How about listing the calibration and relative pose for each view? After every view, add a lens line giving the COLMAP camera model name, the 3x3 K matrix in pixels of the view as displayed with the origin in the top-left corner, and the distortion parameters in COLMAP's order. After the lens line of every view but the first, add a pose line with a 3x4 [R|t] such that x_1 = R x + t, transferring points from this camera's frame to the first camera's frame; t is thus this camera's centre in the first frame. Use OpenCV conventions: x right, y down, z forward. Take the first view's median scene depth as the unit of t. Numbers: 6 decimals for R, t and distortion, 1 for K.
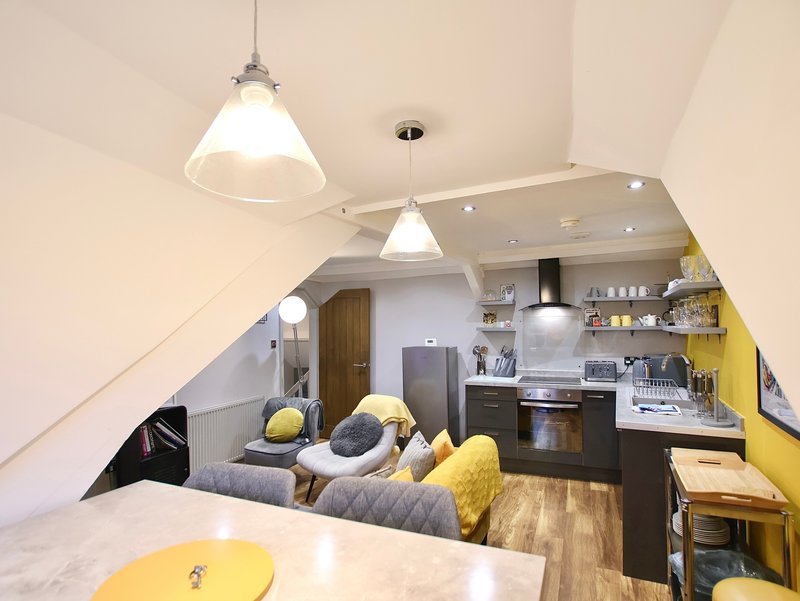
lens RADIAL K [[415.9, 0, 395.5], [0, 415.9, 316.1], [0, 0, 1]] dist [-0.030469, 0.000240]
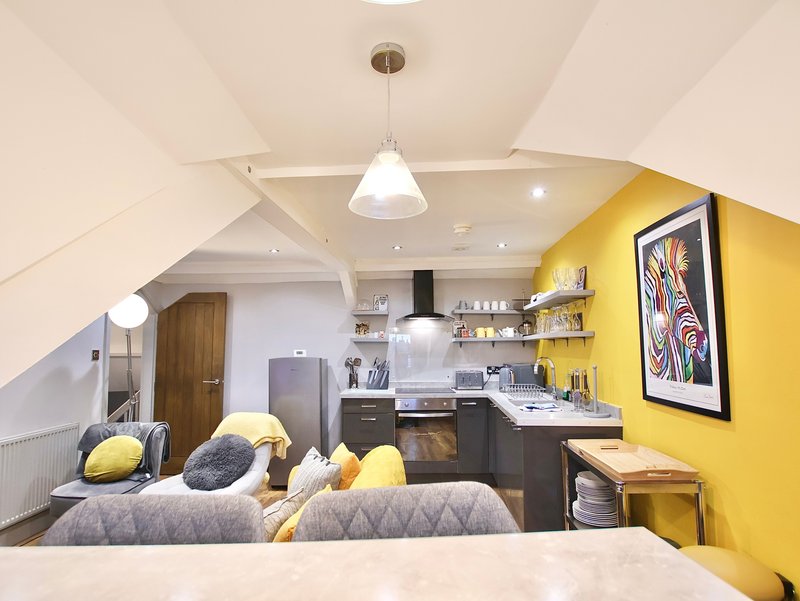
lens RADIAL K [[415.9, 0, 395.5], [0, 415.9, 316.1], [0, 0, 1]] dist [-0.030469, 0.000240]
pose [[0.922104, 0.037392, 0.385132, -0.084407], [-0.013748, 0.997857, -0.063965, 0.040314], [-0.386698, 0.053687, 0.920642, 0.089926]]
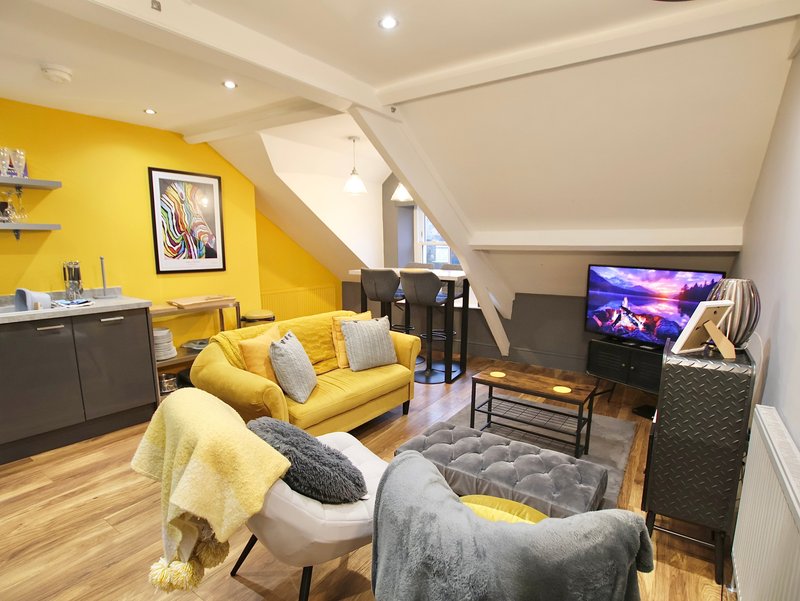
lens RADIAL K [[415.9, 0, 395.5], [0, 415.9, 316.1], [0, 0, 1]] dist [-0.030469, 0.000240]
pose [[-0.984623, -0.013679, 0.174156, -0.215855], [0.011583, 0.989624, 0.143215, 0.077151], [-0.174308, 0.143030, -0.974248, 1.176086]]
